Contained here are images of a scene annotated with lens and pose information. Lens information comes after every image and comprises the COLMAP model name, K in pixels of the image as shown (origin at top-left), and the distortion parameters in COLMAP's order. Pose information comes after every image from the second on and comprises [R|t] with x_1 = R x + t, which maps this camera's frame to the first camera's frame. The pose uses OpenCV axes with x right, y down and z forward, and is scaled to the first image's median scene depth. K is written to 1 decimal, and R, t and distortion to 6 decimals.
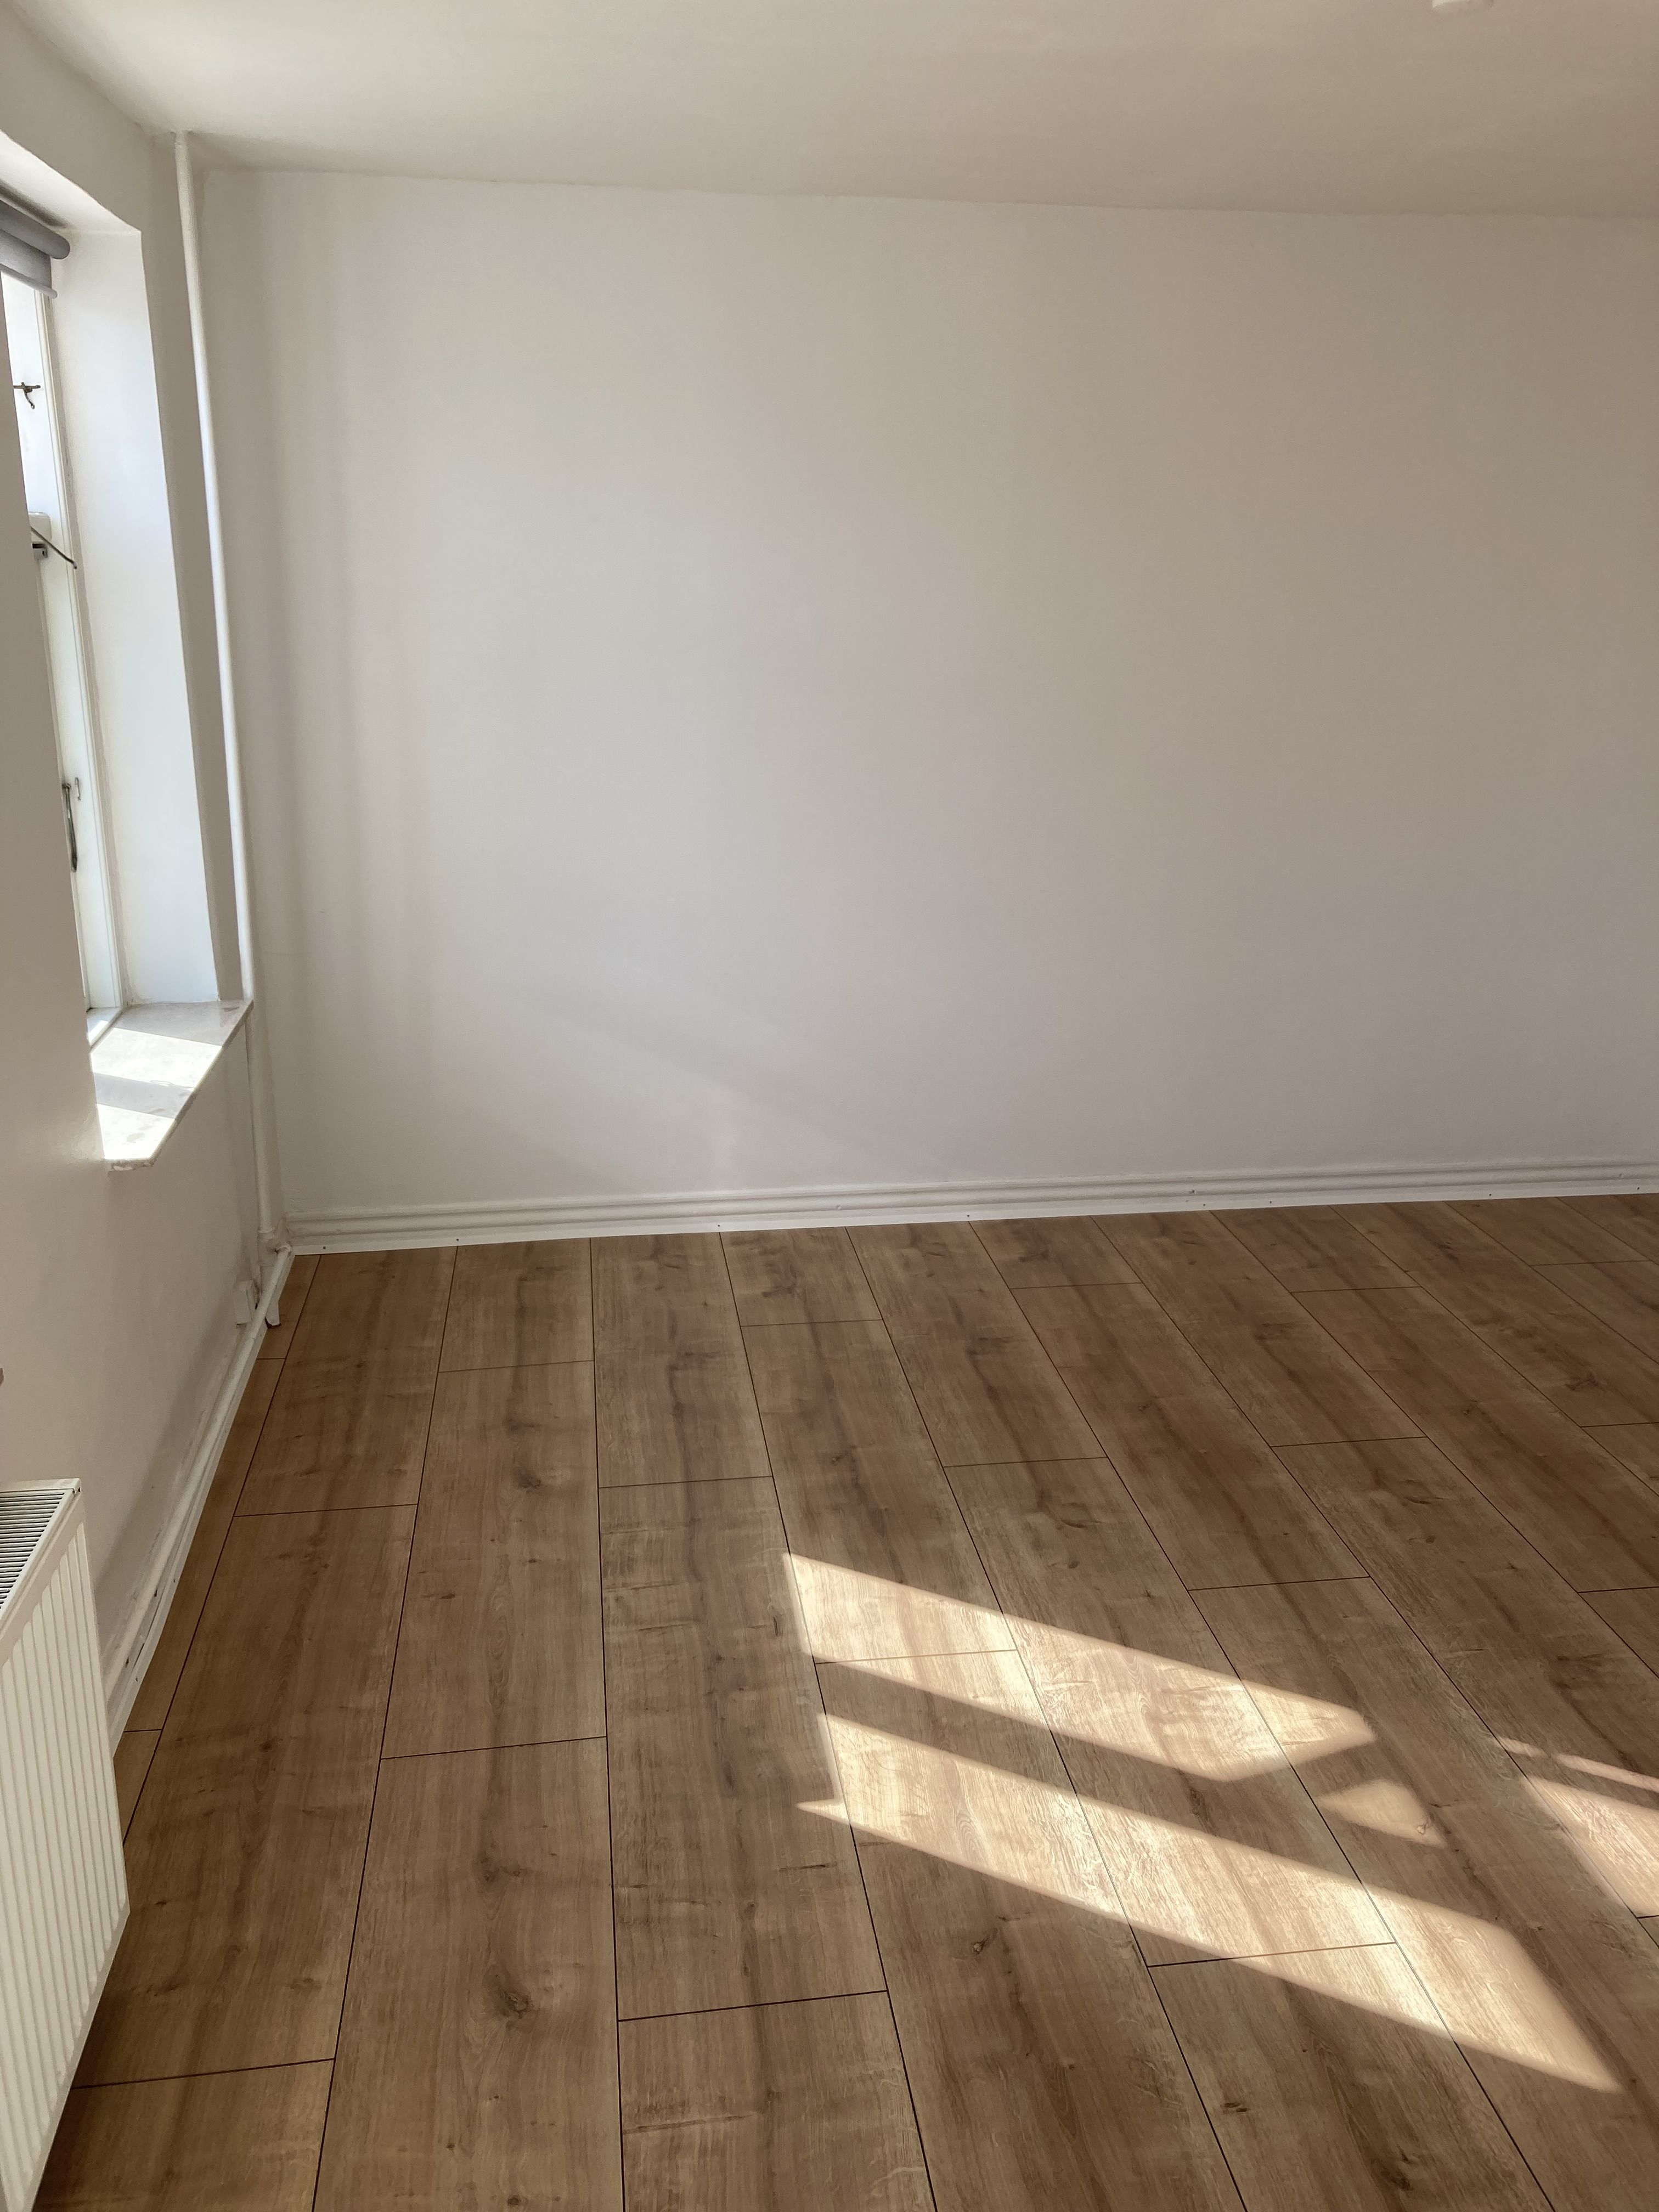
lens RADIAL K [[1818.4, 0, 829.5], [0, 1818.4, 1106.0], [0, 0, 1]] dist [0.012504, -0.004225]
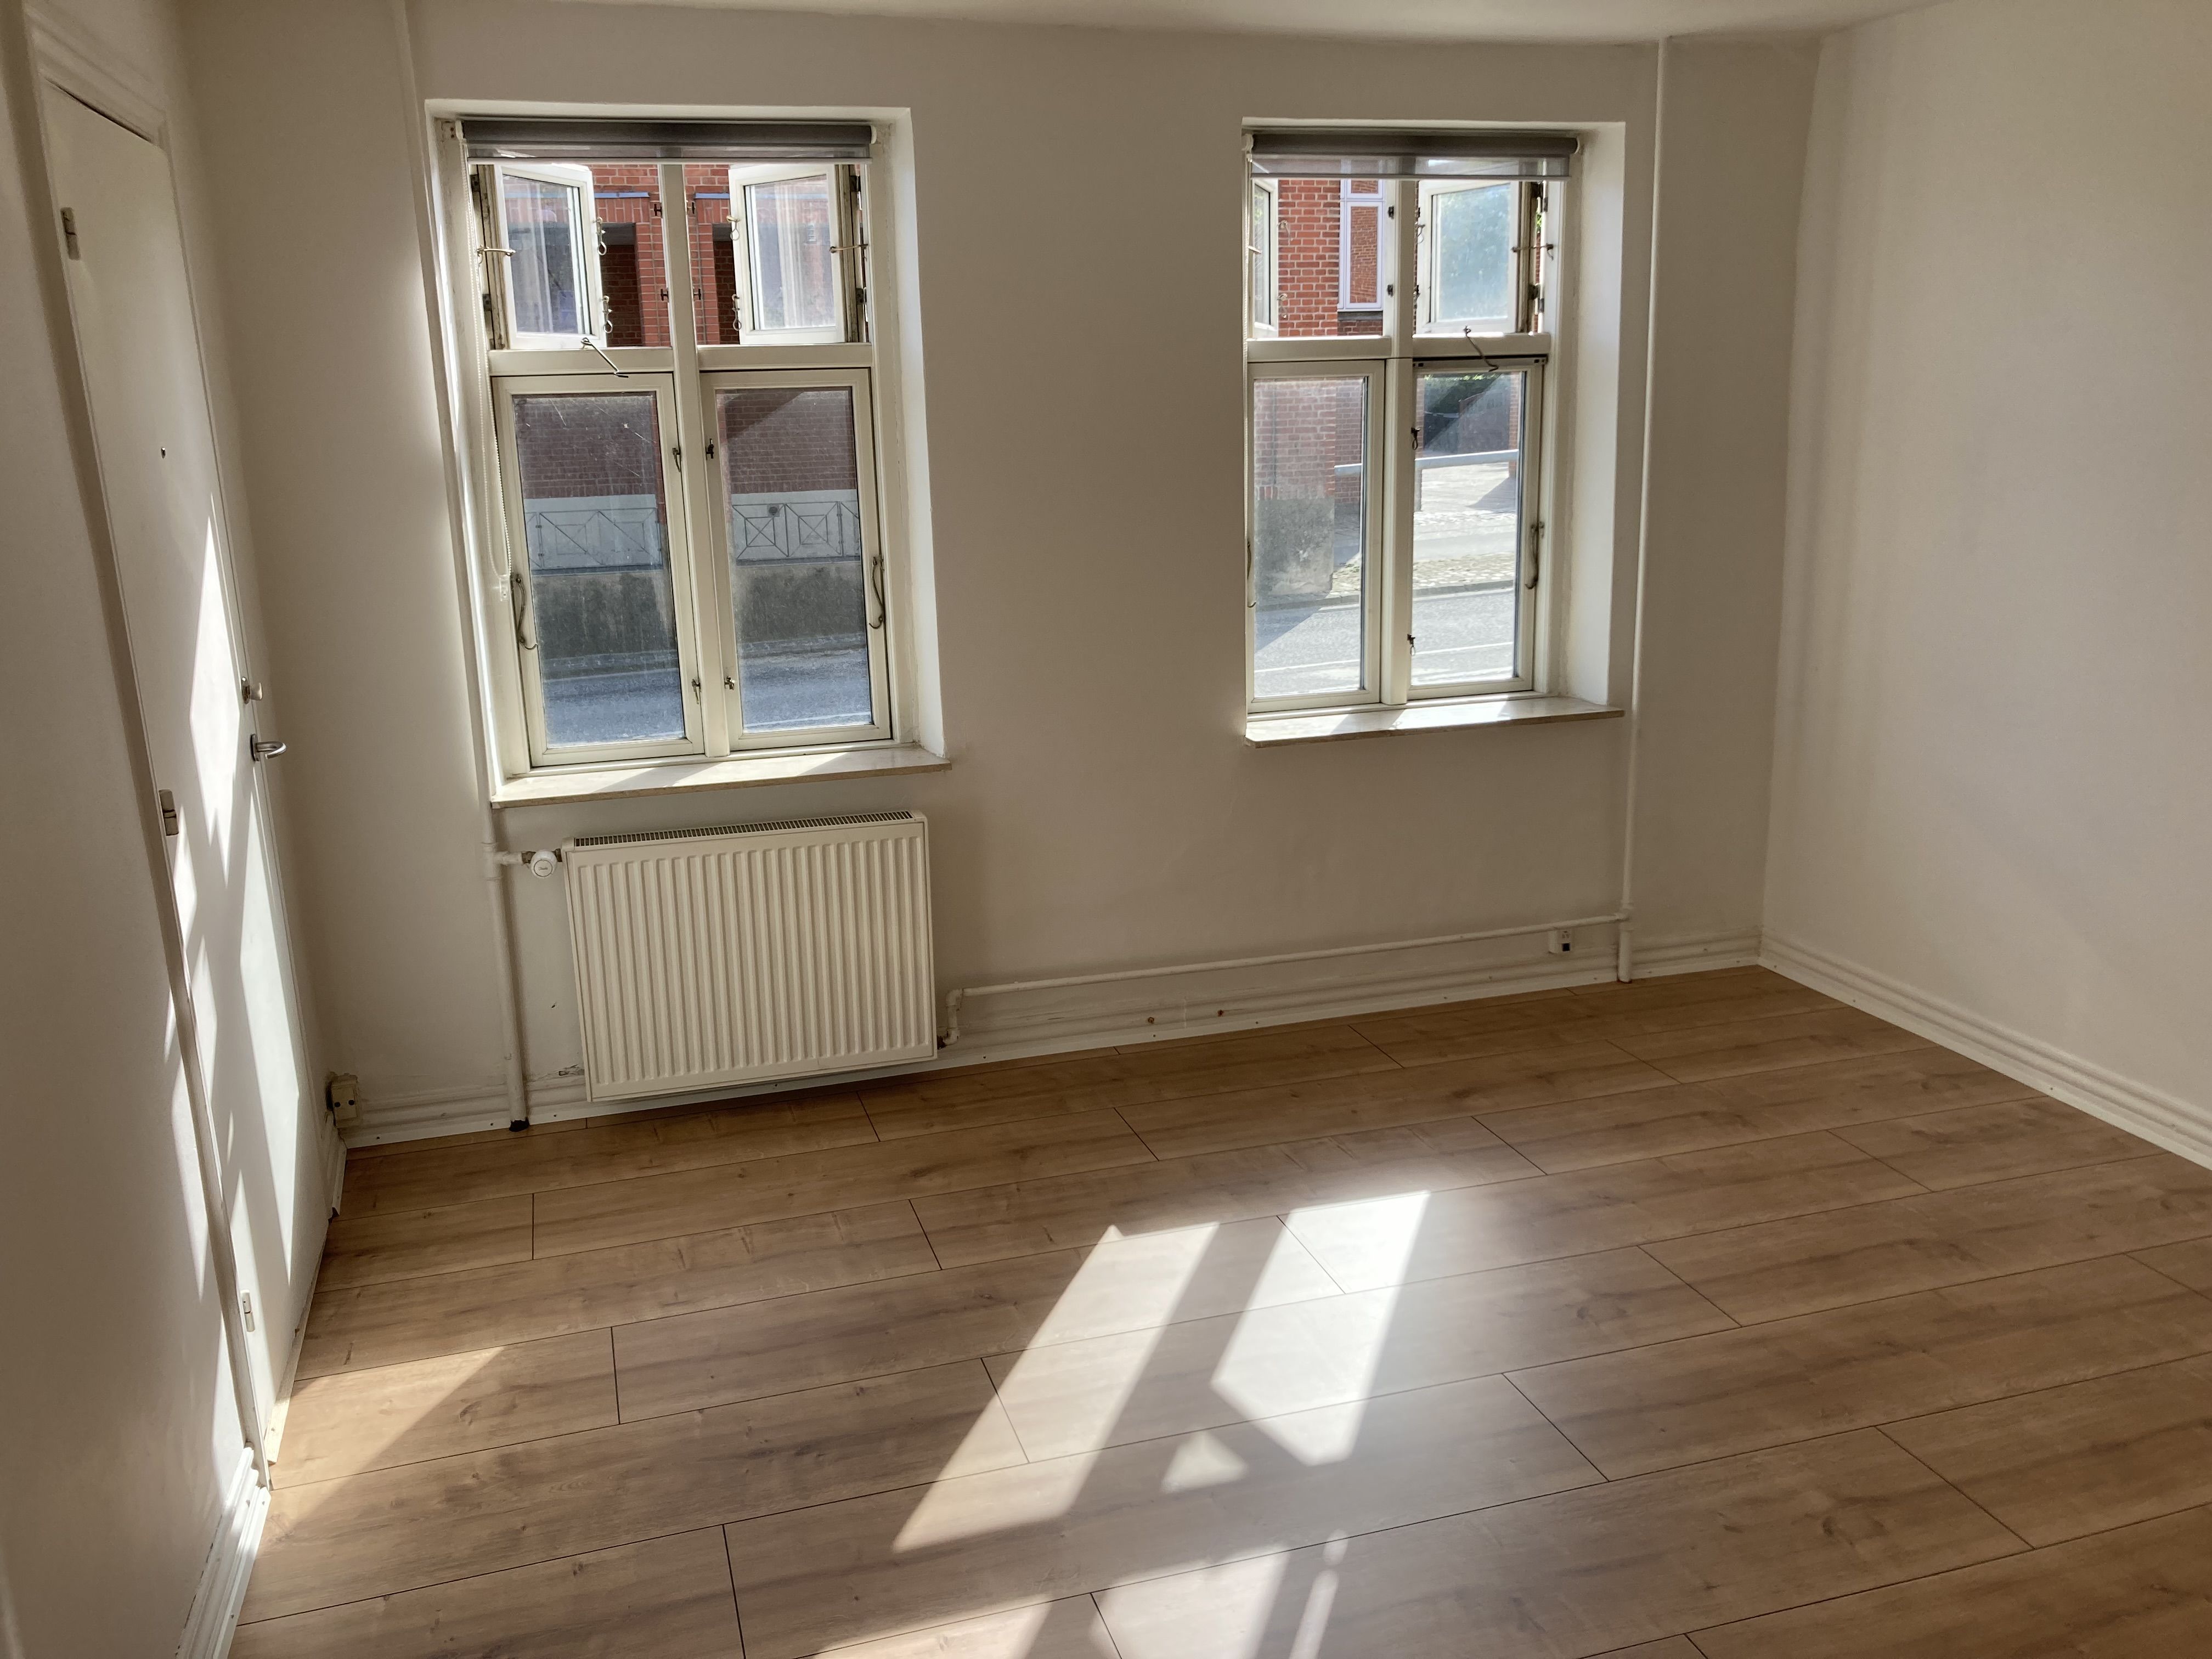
lens RADIAL K [[1818.4, 0, 1106.0], [0, 1818.4, 829.5], [0, 0, 1]] dist [0.012504, -0.004225]
pose [[0.160828, 0.230394, -0.959715, 0.939616], [-0.271549, 0.945175, 0.181397, -0.122778], [0.948892, 0.231436, 0.214574, 0.455989]]
